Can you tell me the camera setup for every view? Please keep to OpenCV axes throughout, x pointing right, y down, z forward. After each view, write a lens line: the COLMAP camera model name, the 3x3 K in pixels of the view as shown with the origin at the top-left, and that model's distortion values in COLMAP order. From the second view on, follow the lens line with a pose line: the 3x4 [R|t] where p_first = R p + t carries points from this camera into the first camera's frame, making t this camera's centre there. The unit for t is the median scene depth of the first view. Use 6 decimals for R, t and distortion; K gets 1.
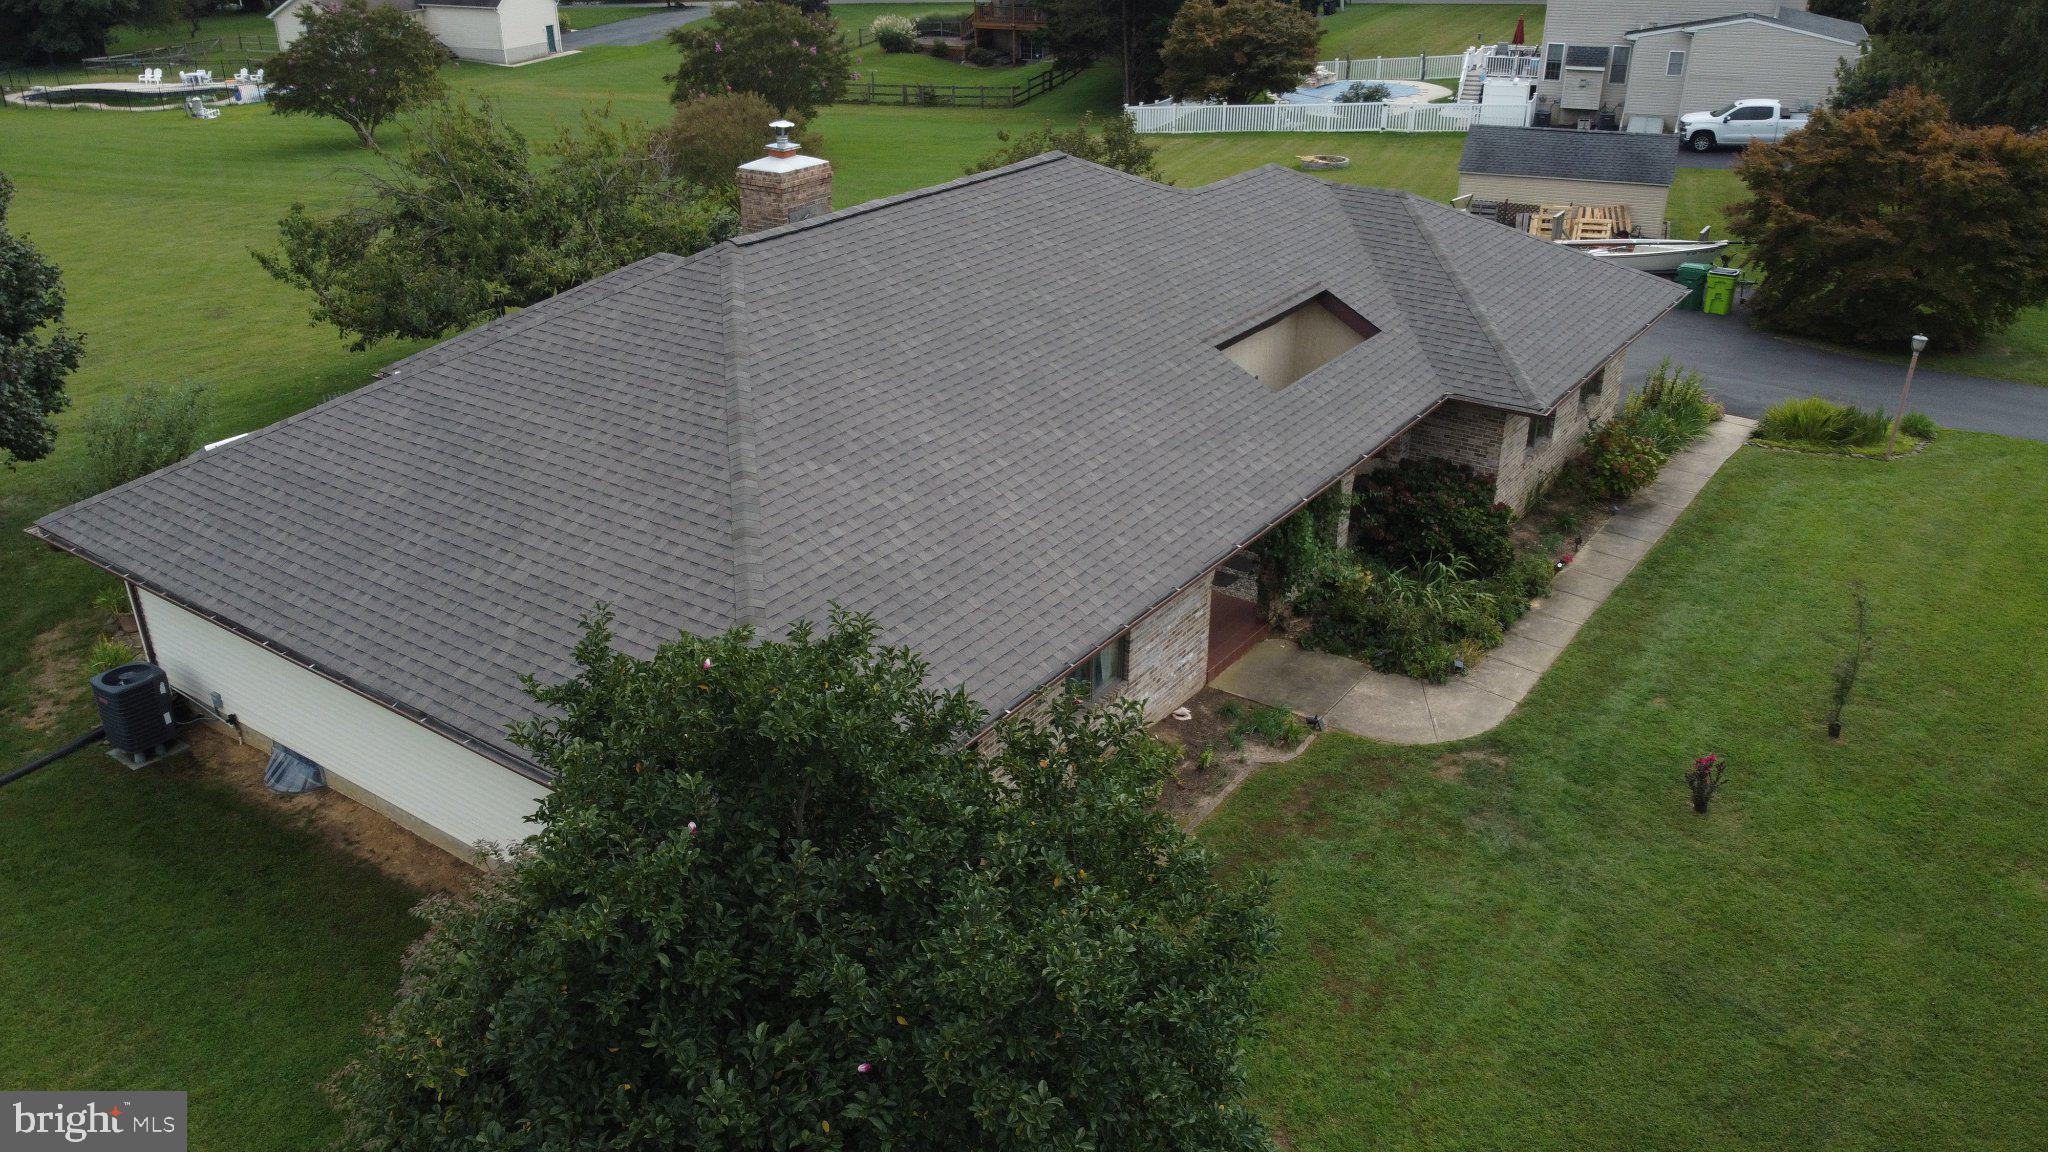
lens RADIAL K [[1552.8, 0, 1024.0], [0, 1552.8, 576.0], [0, 0, 1]] dist [0.009071, -0.019407]
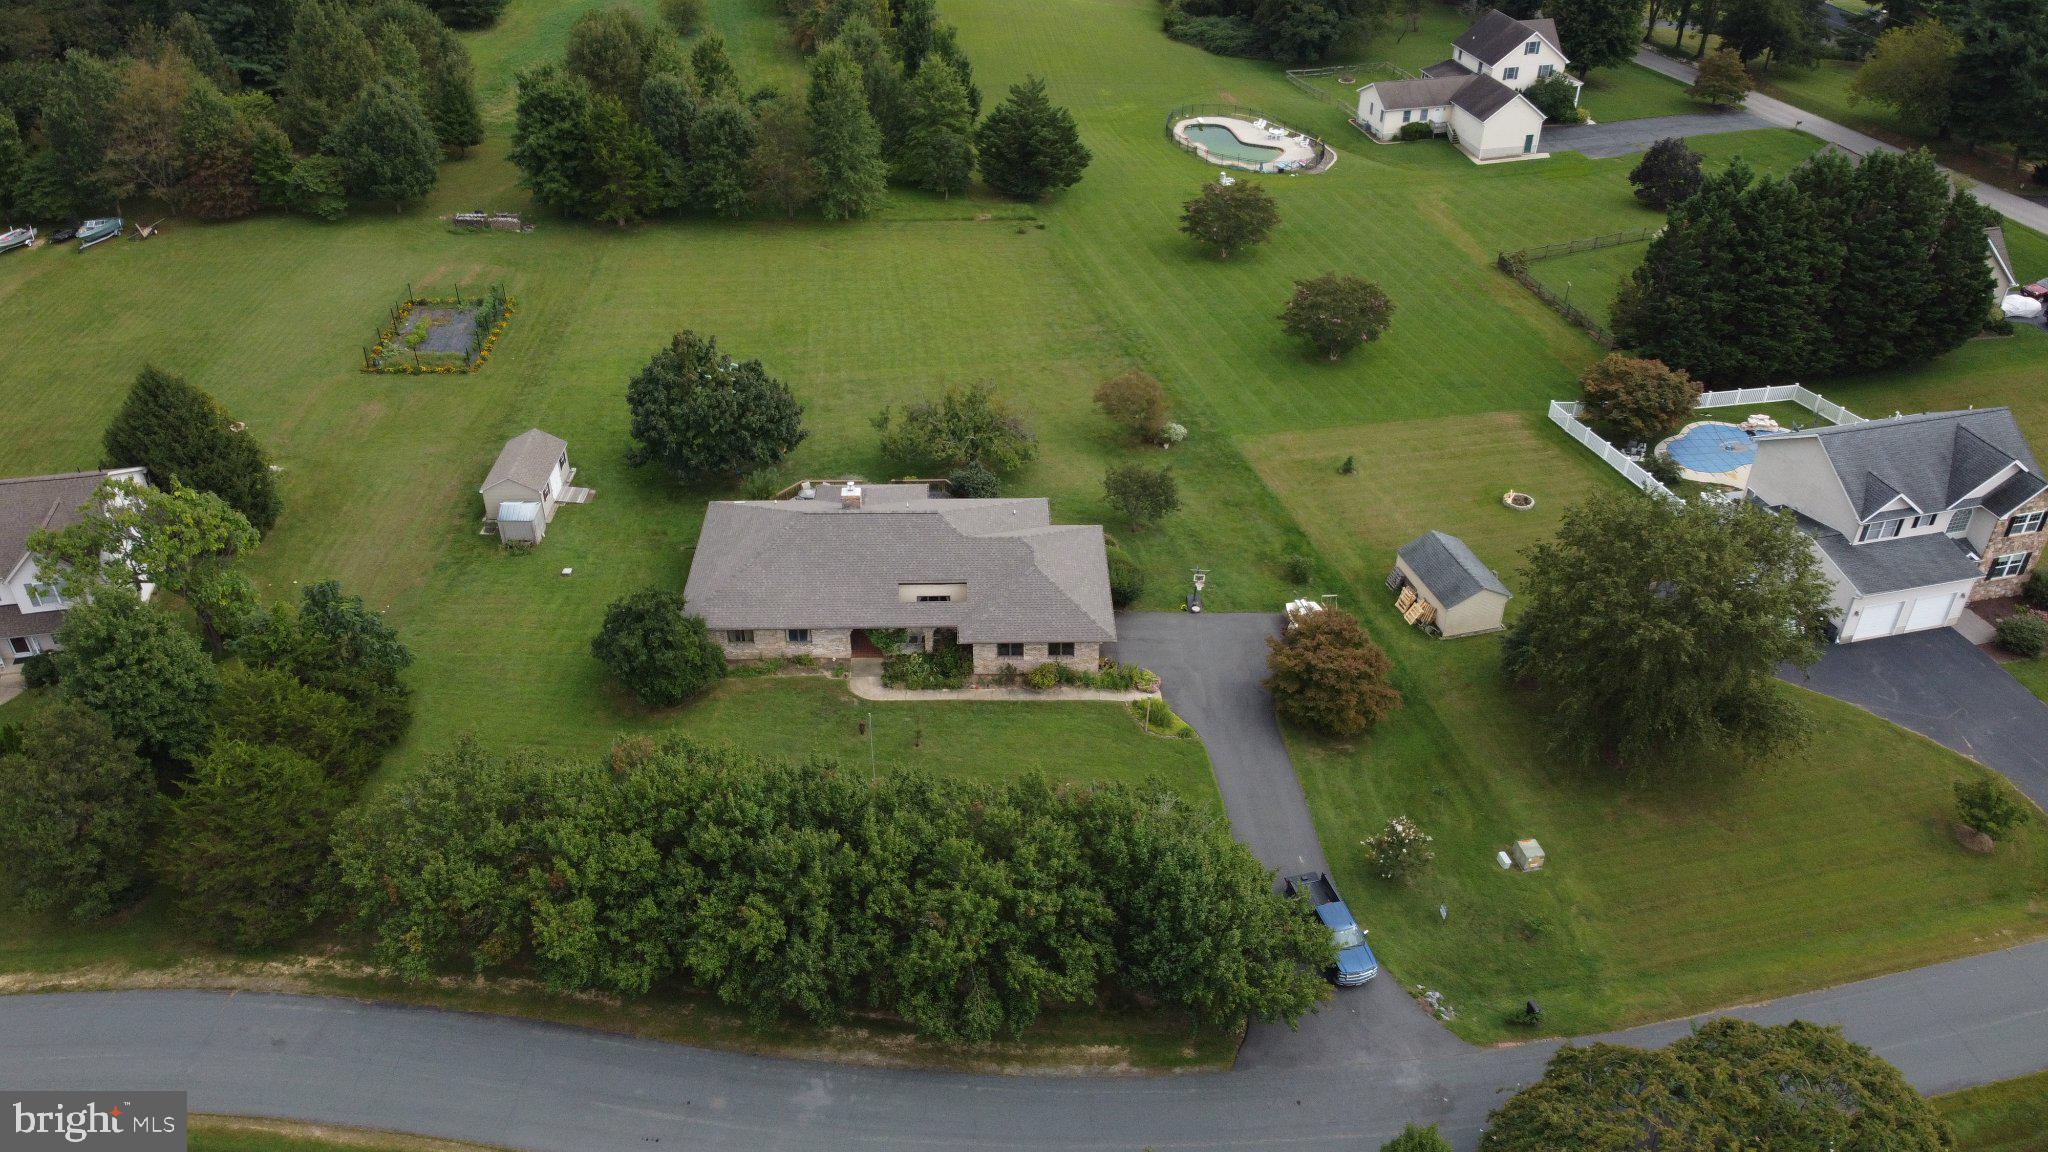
lens RADIAL K [[1552.8, 0, 1024.0], [0, 1552.8, 576.0], [0, 0, 1]] dist [0.009071, -0.019407]
pose [[0.591737, 0.459551, -0.662314, 2.912700], [-0.351890, 0.886438, 0.300669, -1.464443], [0.725273, 0.055145, 0.686249, -1.420041]]
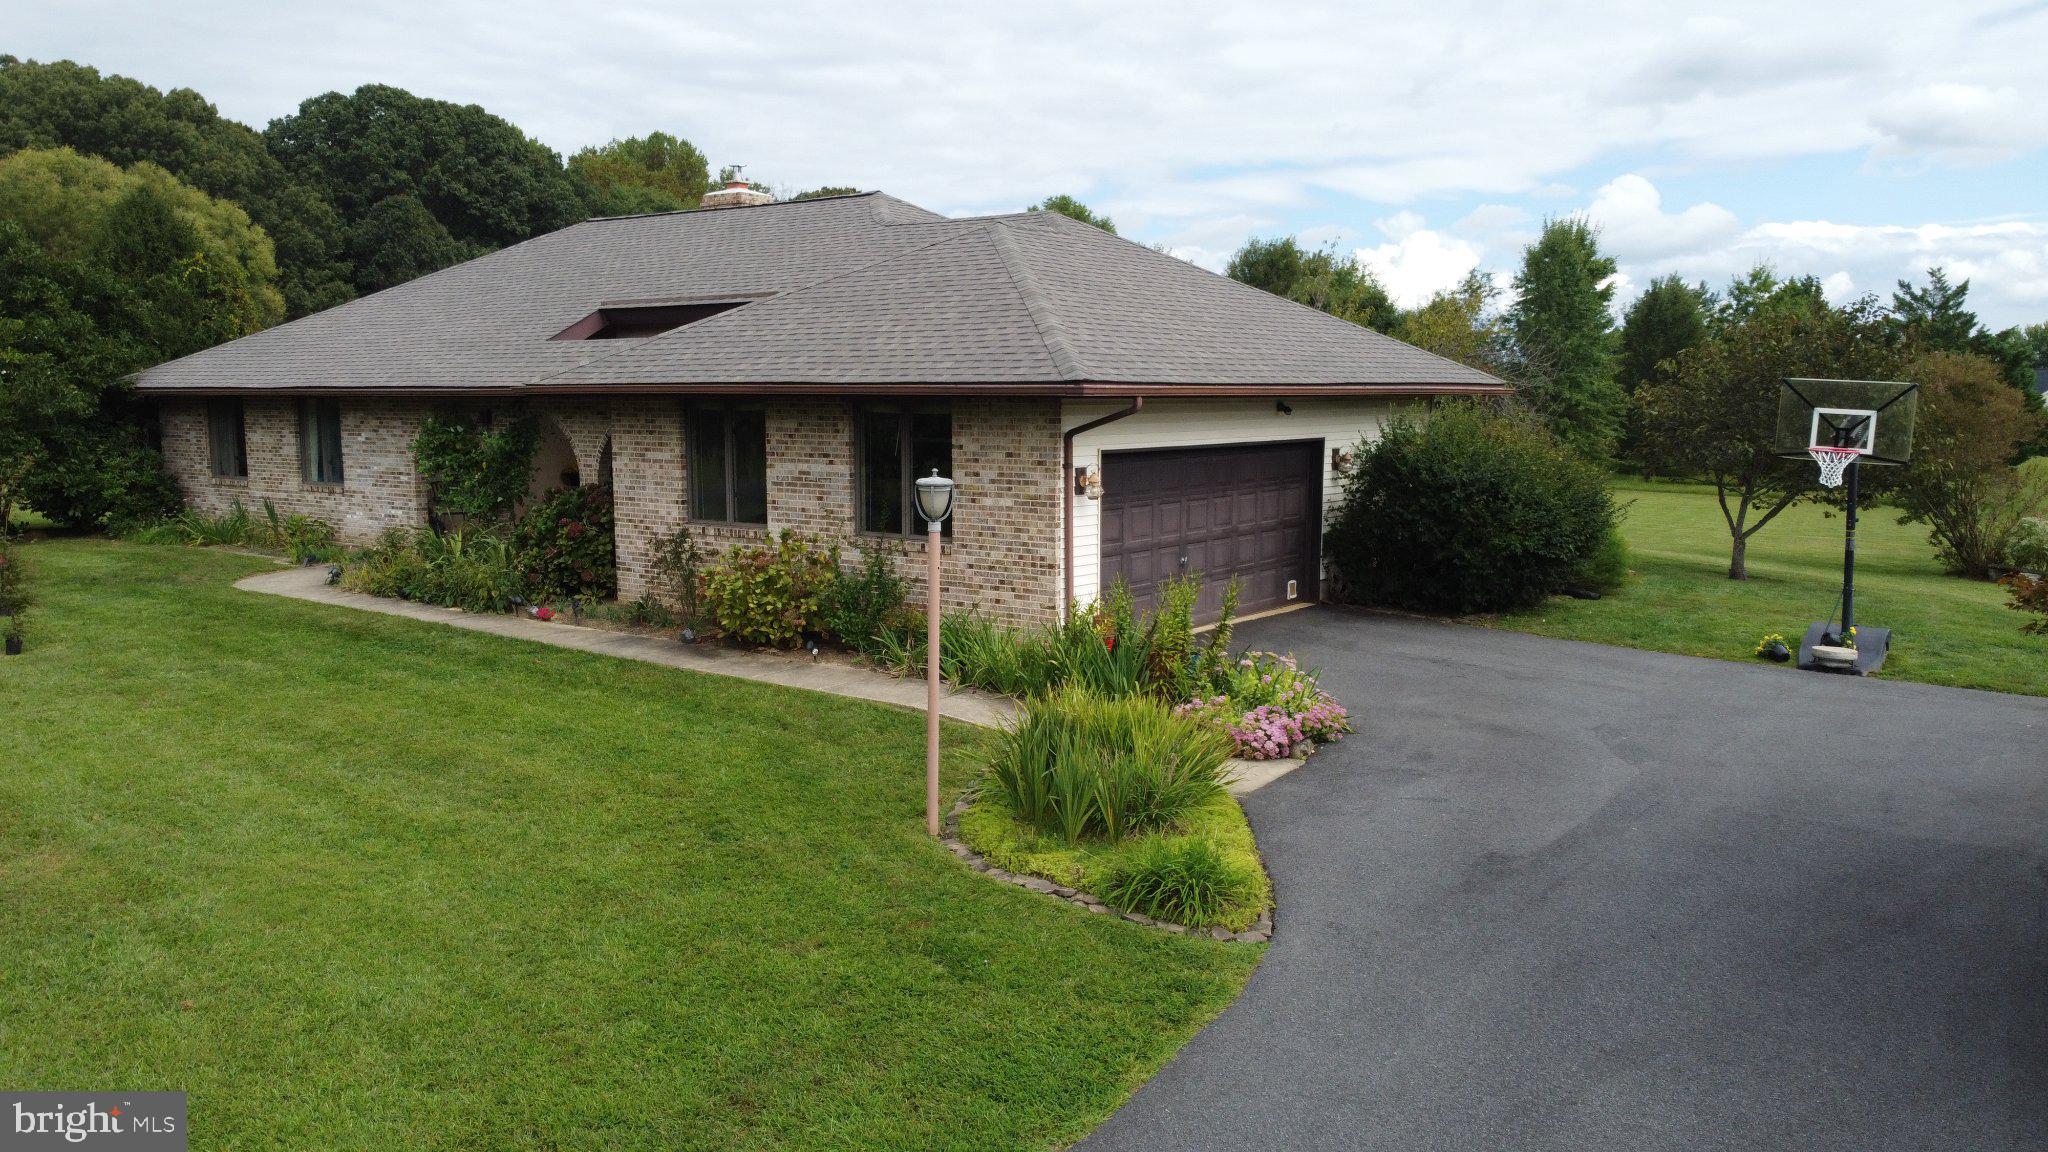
lens RADIAL K [[1552.8, 0, 1024.0], [0, 1552.8, 576.0], [0, 0, 1]] dist [0.009071, -0.019407]
pose [[-0.029699, 0.124391, -0.991789, 1.246095], [-0.425831, 0.896107, 0.125142, -0.252099], [0.904315, 0.426051, 0.026356, 1.369010]]
